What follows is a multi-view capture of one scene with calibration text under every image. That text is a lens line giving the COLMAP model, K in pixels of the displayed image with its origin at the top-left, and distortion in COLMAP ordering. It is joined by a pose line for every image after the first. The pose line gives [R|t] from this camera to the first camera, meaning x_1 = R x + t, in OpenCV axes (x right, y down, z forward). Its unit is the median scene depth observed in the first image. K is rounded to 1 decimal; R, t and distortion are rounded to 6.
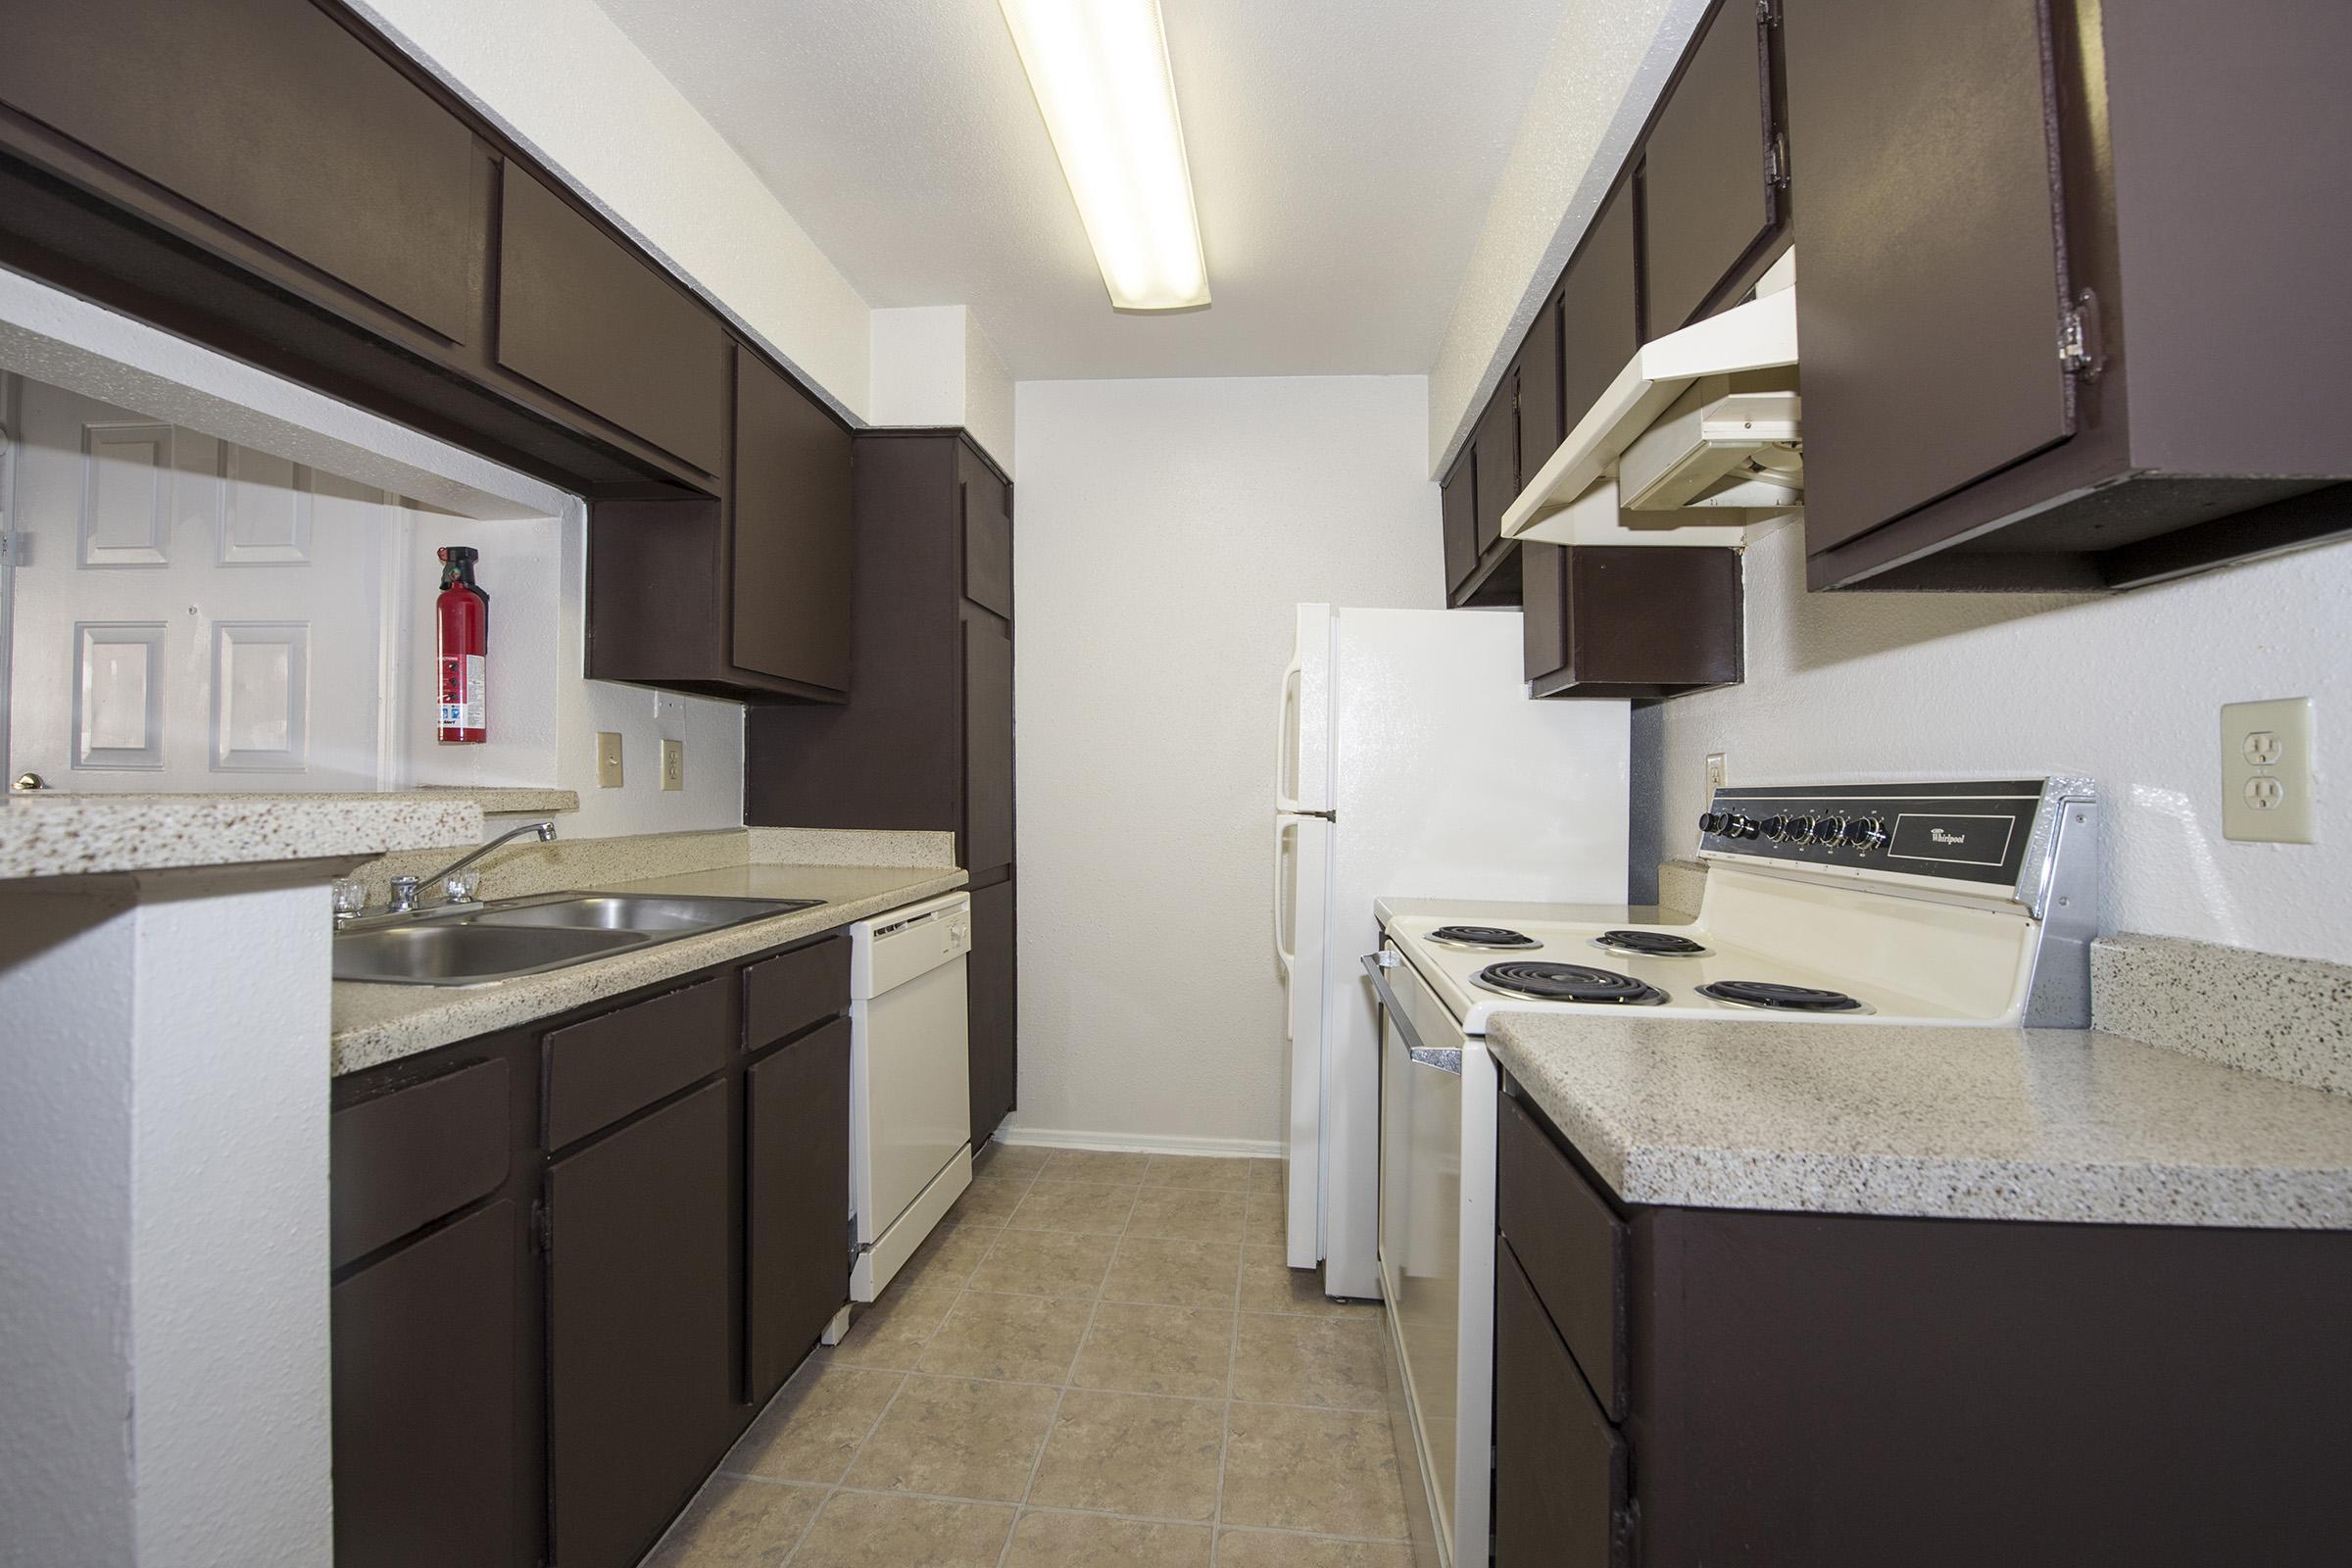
lens RADIAL K [[937.4, 0, 1176.0], [0, 937.4, 784.0], [0, 0, 1]] dist [-0.008552, -0.000225]
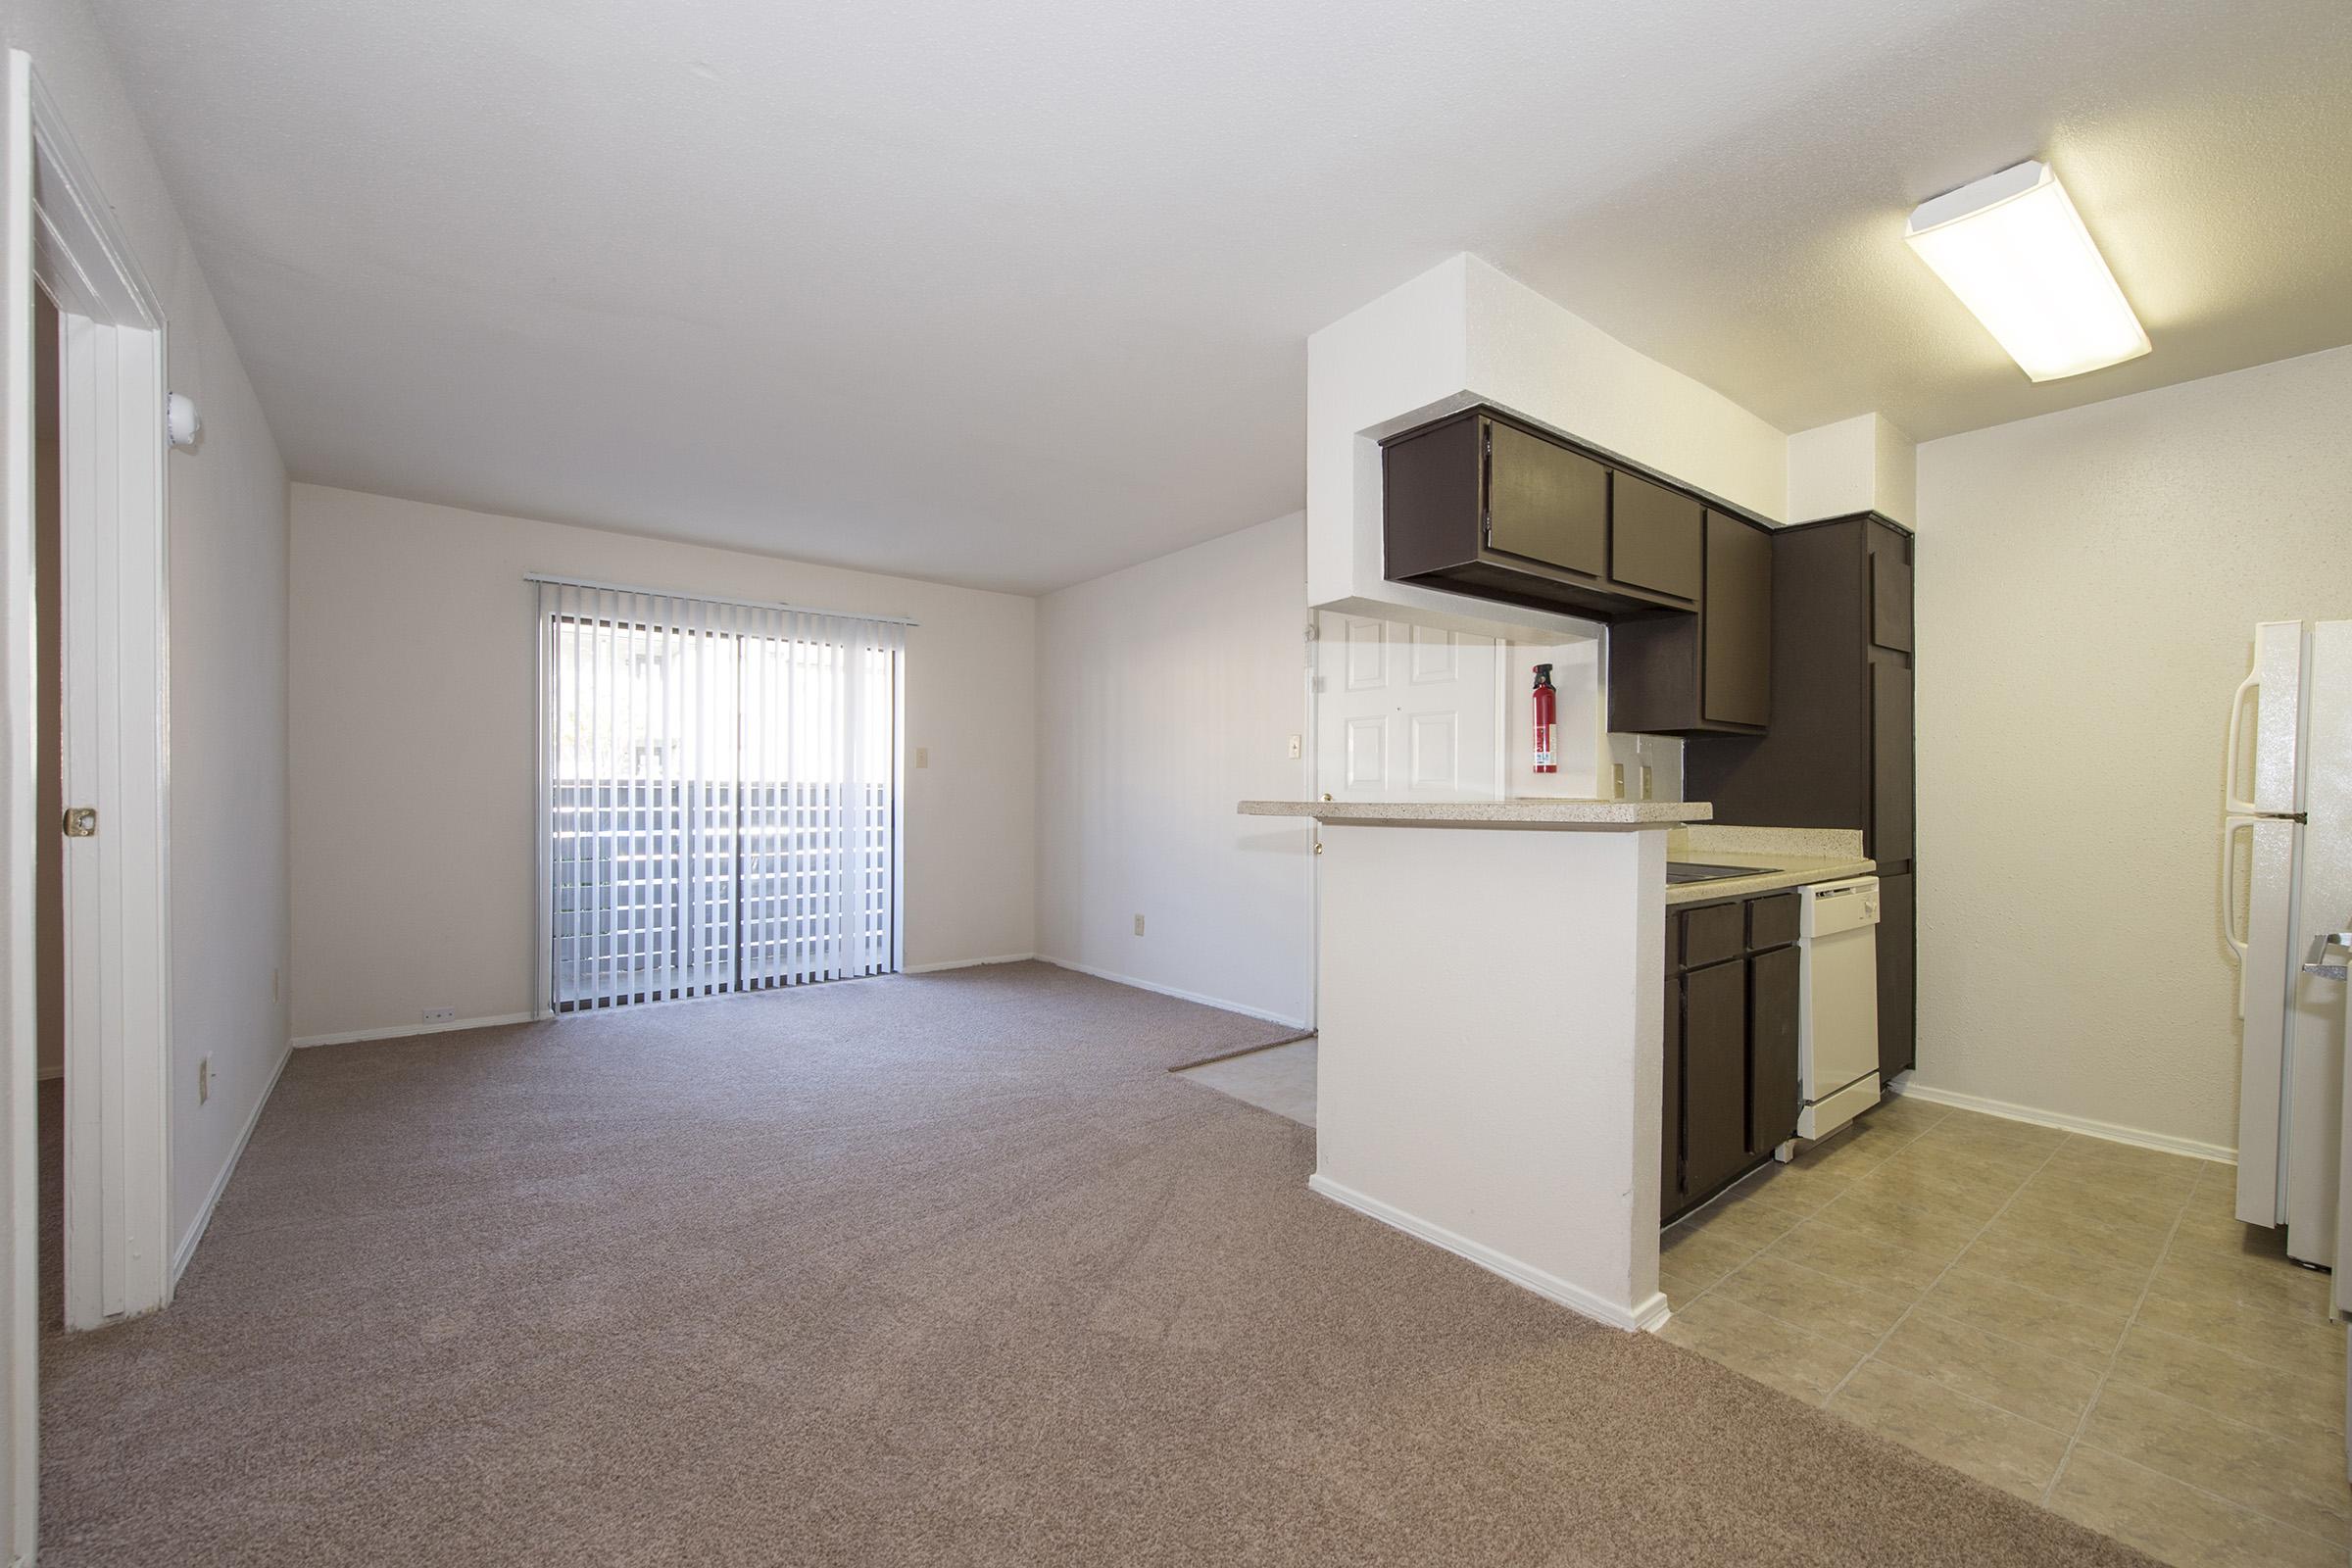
lens RADIAL K [[931.8, 0, 1192.9], [0, 931.8, 818.2], [0, 0, 1]] dist [-0.000538, -0.000431]
pose [[0.705596, 0.007619, -0.708573, 0.023089], [0.012918, 0.999638, 0.023613, -0.008439], [0.708496, -0.025814, 0.705242, -0.659607]]
